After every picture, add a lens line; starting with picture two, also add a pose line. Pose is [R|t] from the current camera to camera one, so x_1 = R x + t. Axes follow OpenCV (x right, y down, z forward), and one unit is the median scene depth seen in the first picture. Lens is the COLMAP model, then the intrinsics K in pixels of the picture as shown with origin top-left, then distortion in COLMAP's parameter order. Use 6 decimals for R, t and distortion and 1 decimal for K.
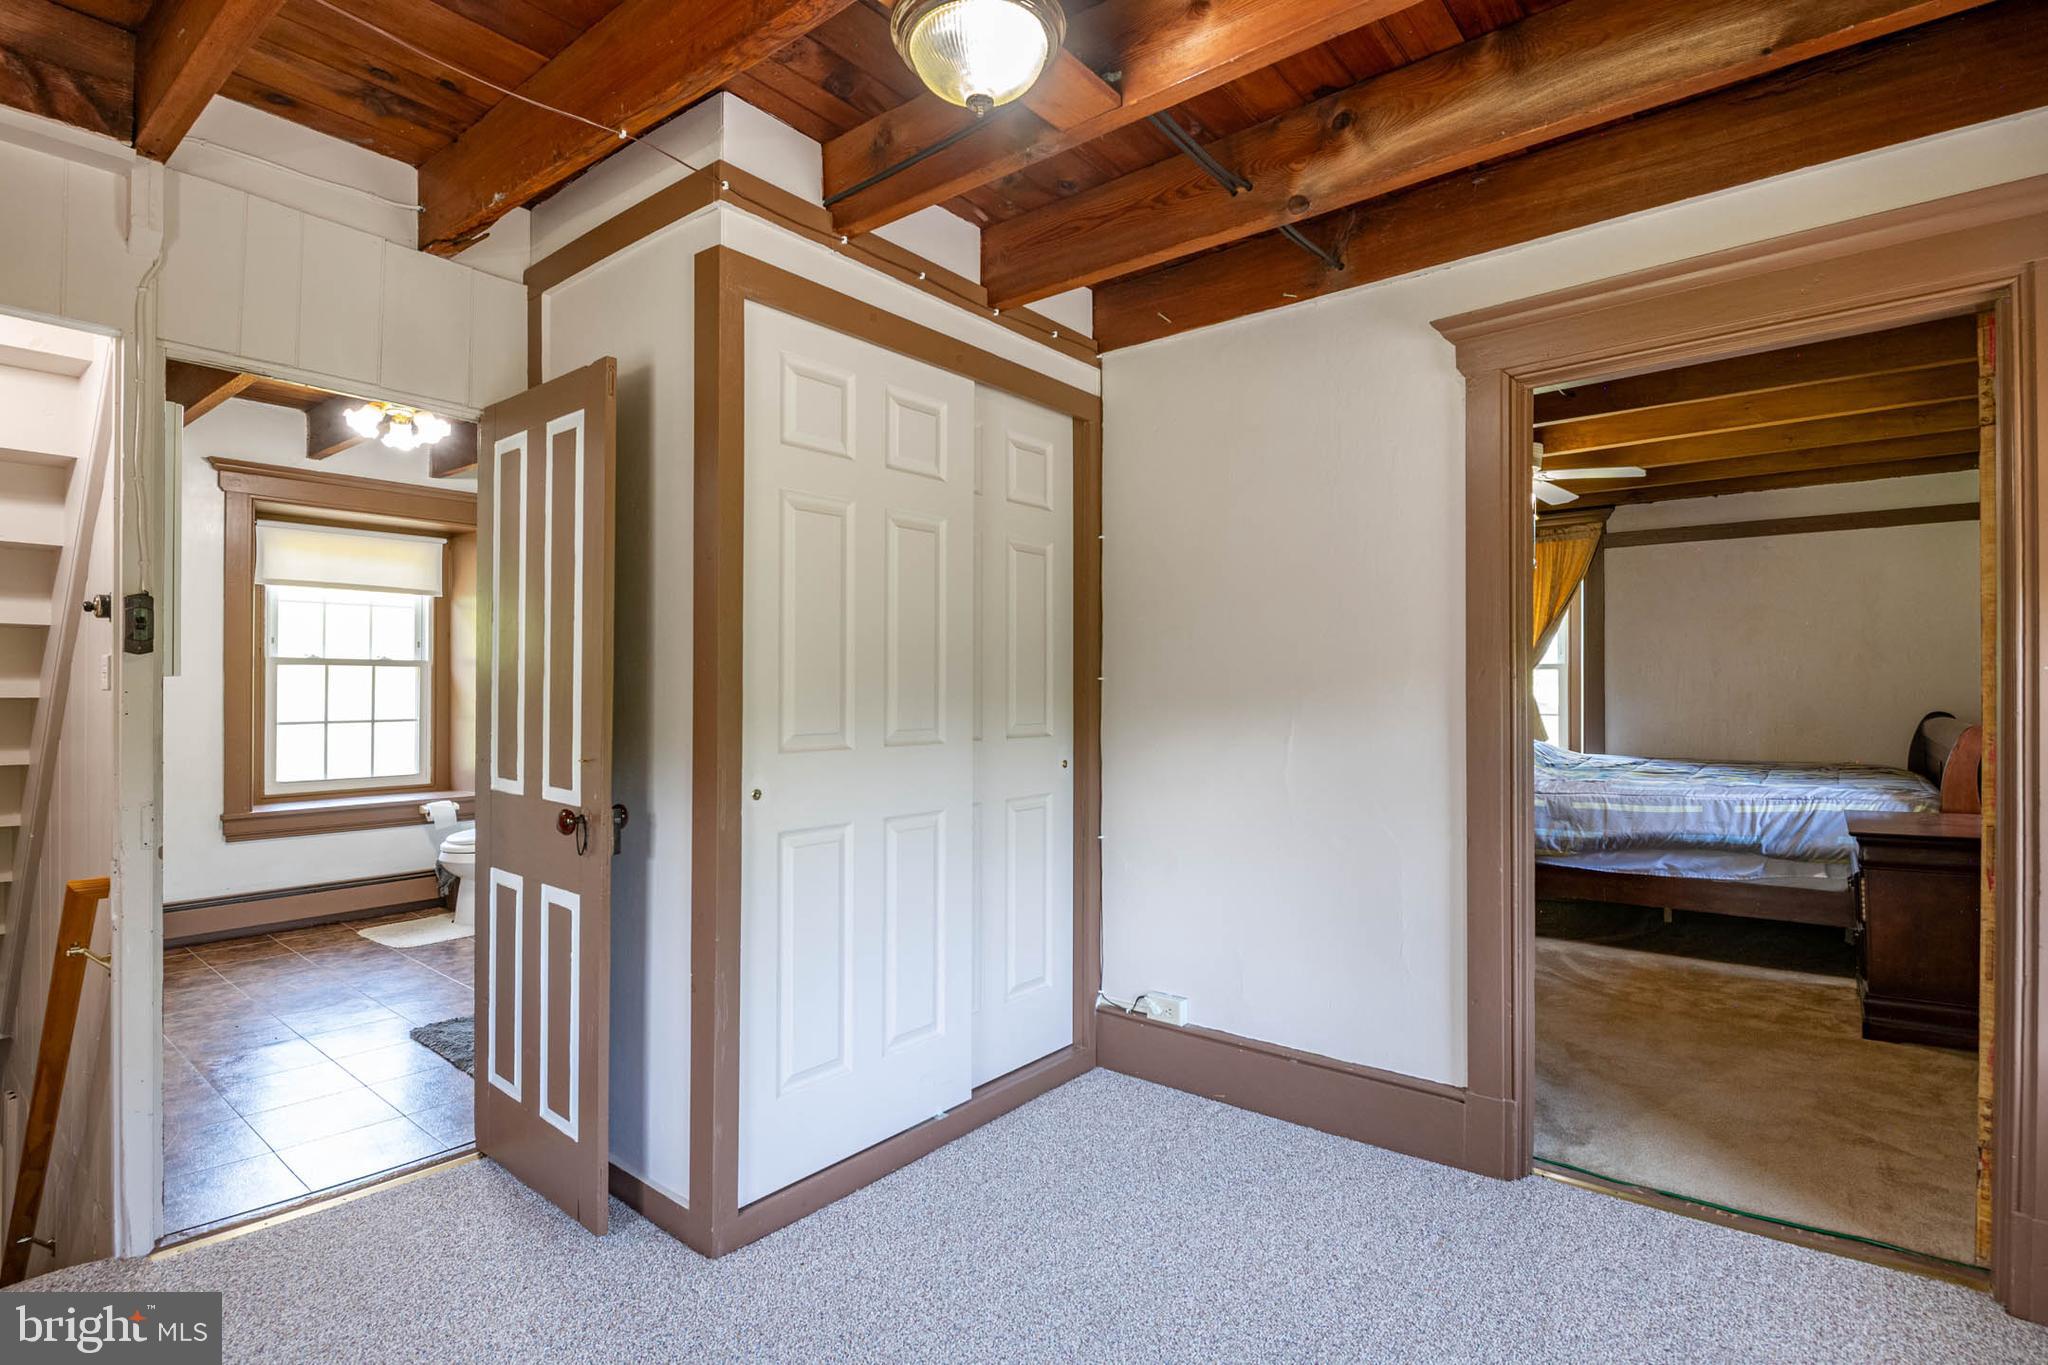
lens RADIAL K [[999.0, 0, 1012.0], [0, 999.0, 676.4], [0, 0, 1]] dist [0.008251, -0.012593]
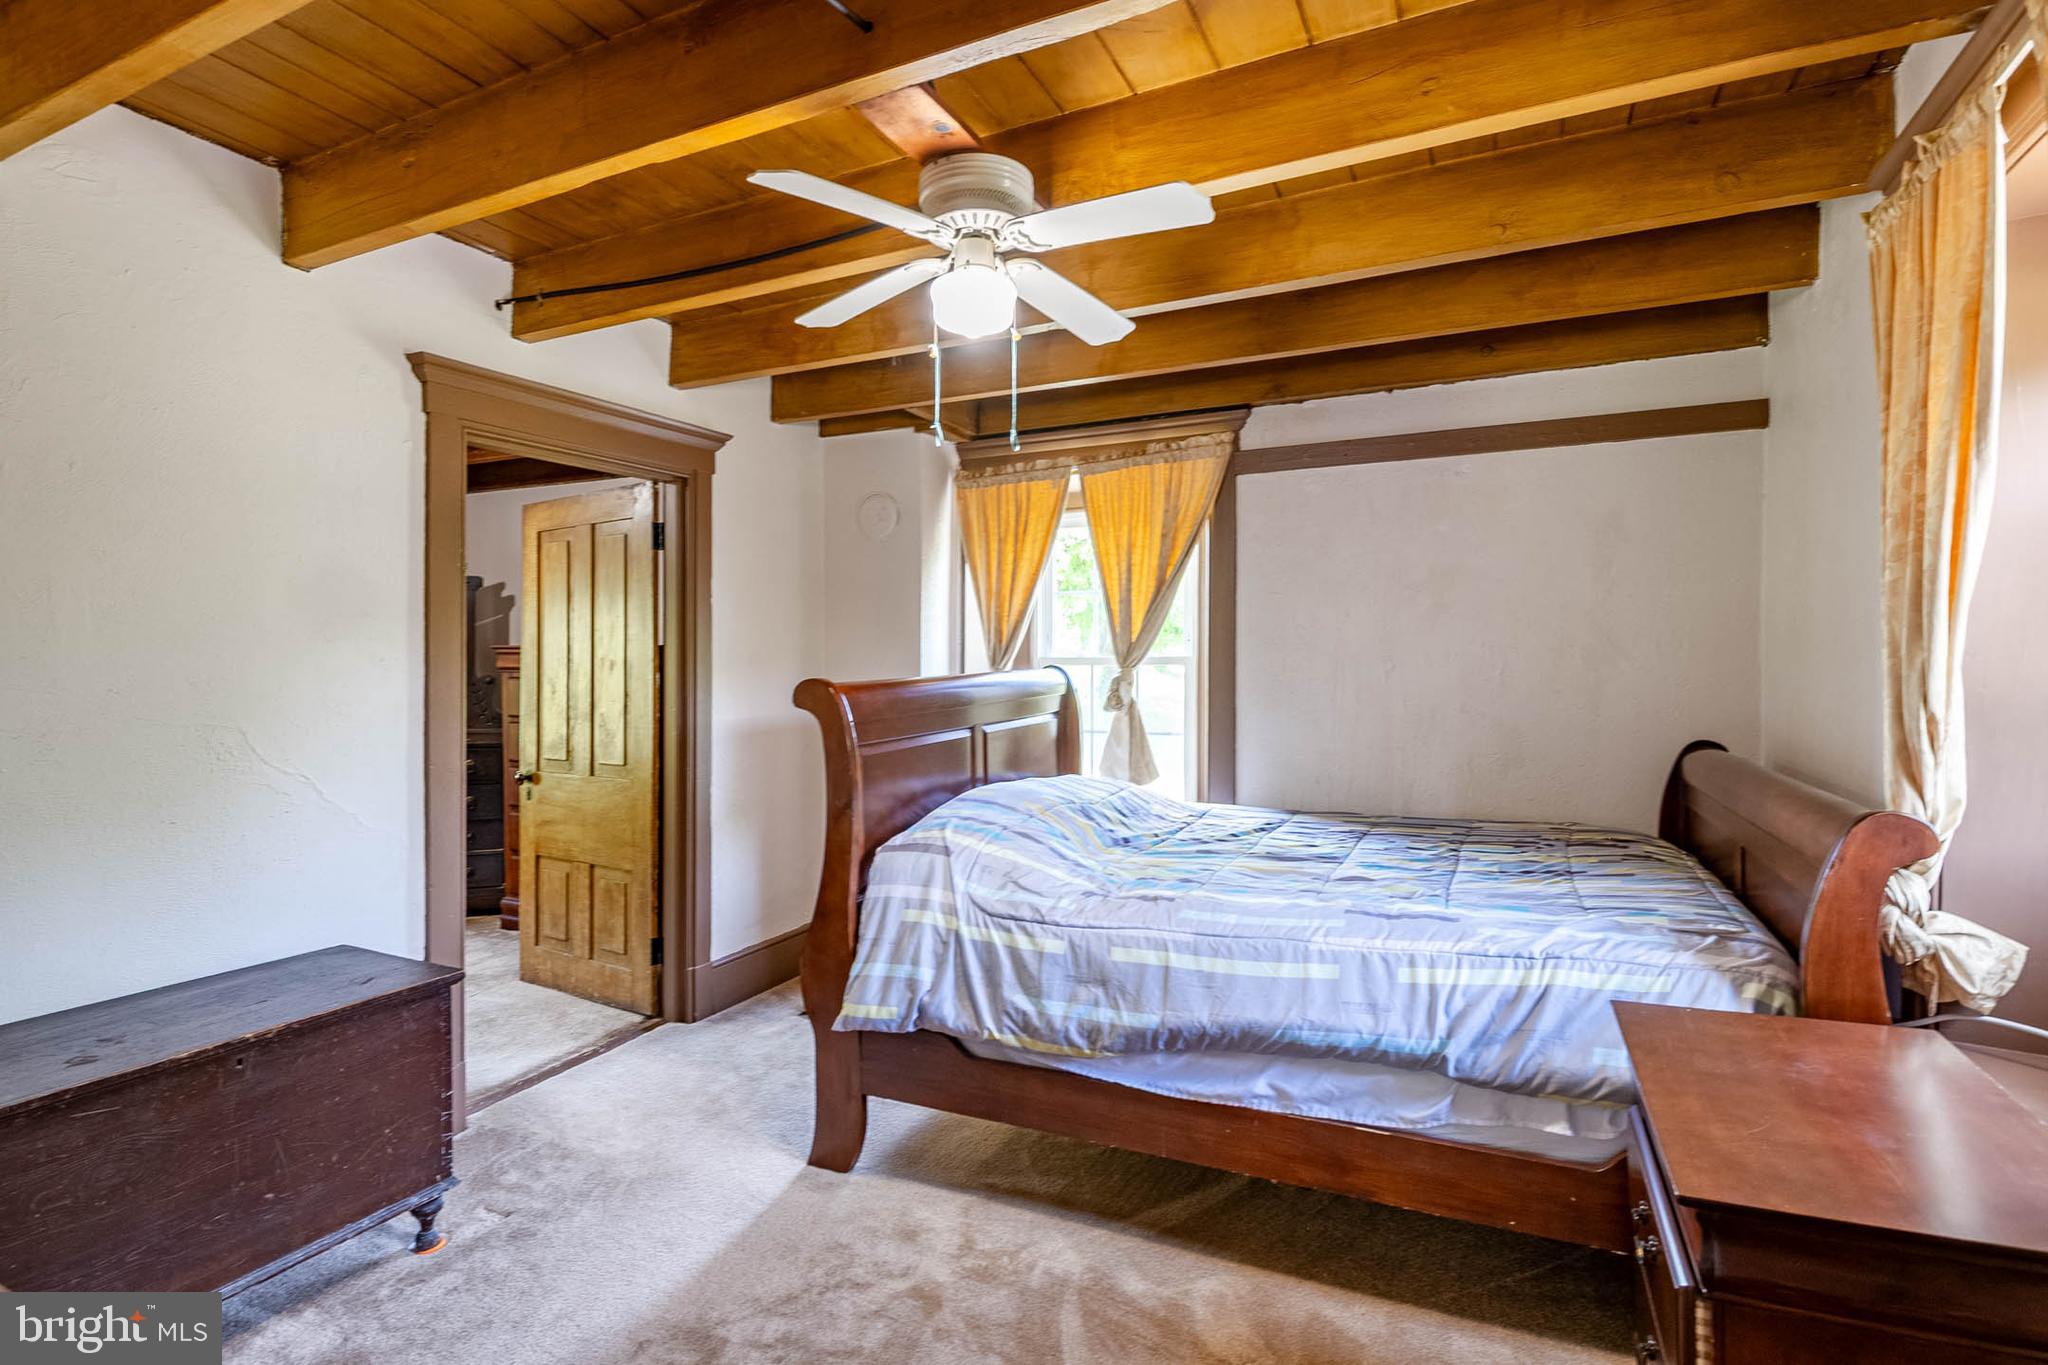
lens RADIAL K [[1034.9, 0, 1028.9], [0, 1034.9, 675.4], [0, 0, 1]] dist [-0.001154, -0.000444]
pose [[0.968536, -0.000652, 0.248871, 0.422119], [-0.002351, 0.999928, 0.011770, -0.012855], [-0.248861, -0.011985, 0.968465, 0.558442]]
